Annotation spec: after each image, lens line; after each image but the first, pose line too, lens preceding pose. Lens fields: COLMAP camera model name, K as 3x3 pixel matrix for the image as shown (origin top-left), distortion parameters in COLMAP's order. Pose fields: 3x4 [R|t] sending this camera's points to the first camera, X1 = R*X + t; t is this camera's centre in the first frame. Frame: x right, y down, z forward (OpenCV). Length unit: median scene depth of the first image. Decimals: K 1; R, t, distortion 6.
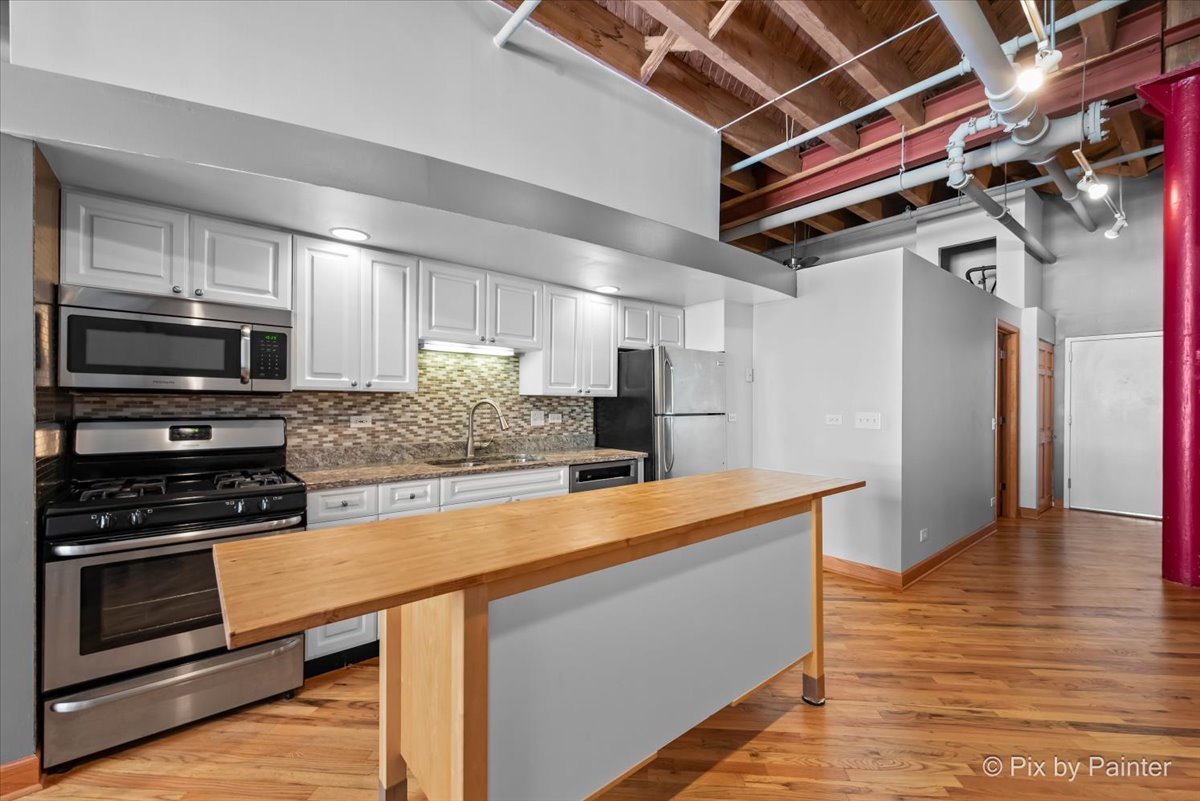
lens RADIAL K [[483.7, 0, 603.0], [0, 483.7, 393.9], [0, 0, 1]] dist [0.001093, -0.000309]
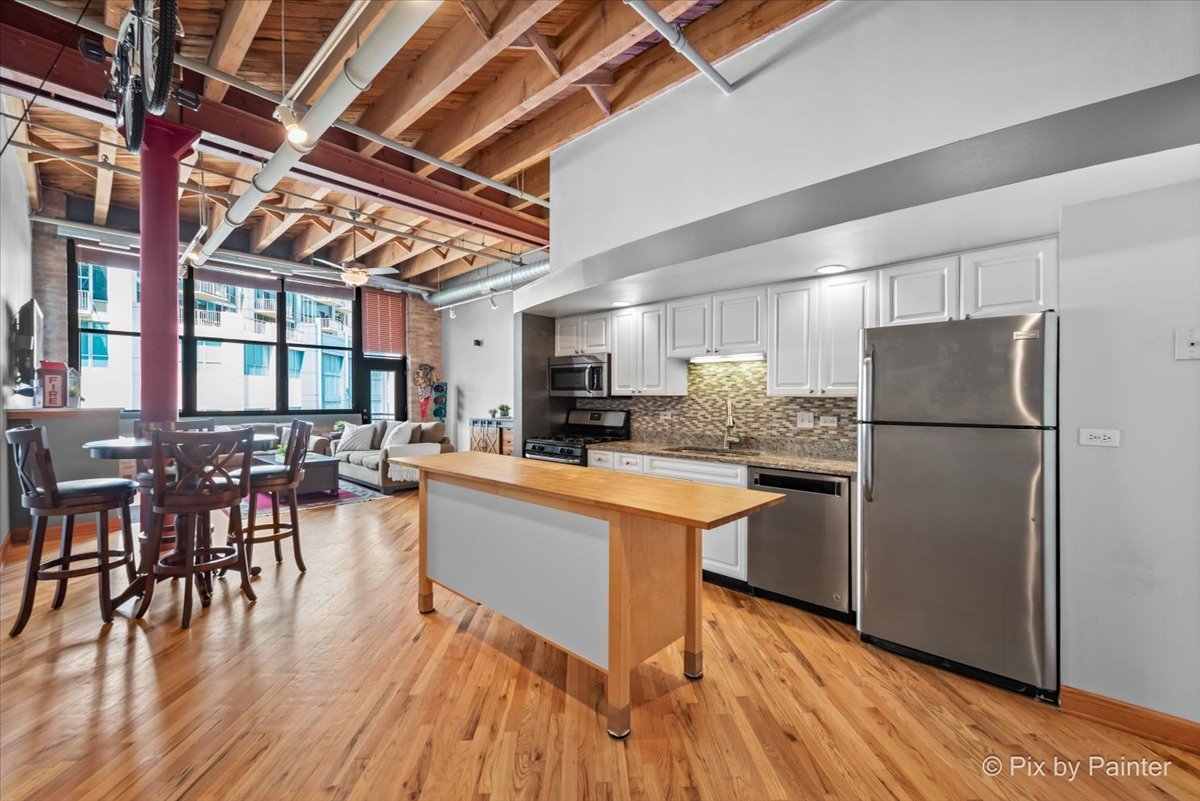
lens RADIAL K [[492.1, 0, 630.9], [0, 492.1, 397.8], [0, 0, 1]] dist [0.000114, -0.000199]
pose [[0.151056, -0.004612, -0.988514, 0.888529], [0.013858, 0.999901, -0.002547, 0.004389], [0.988428, -0.013315, 0.151105, 0.583272]]
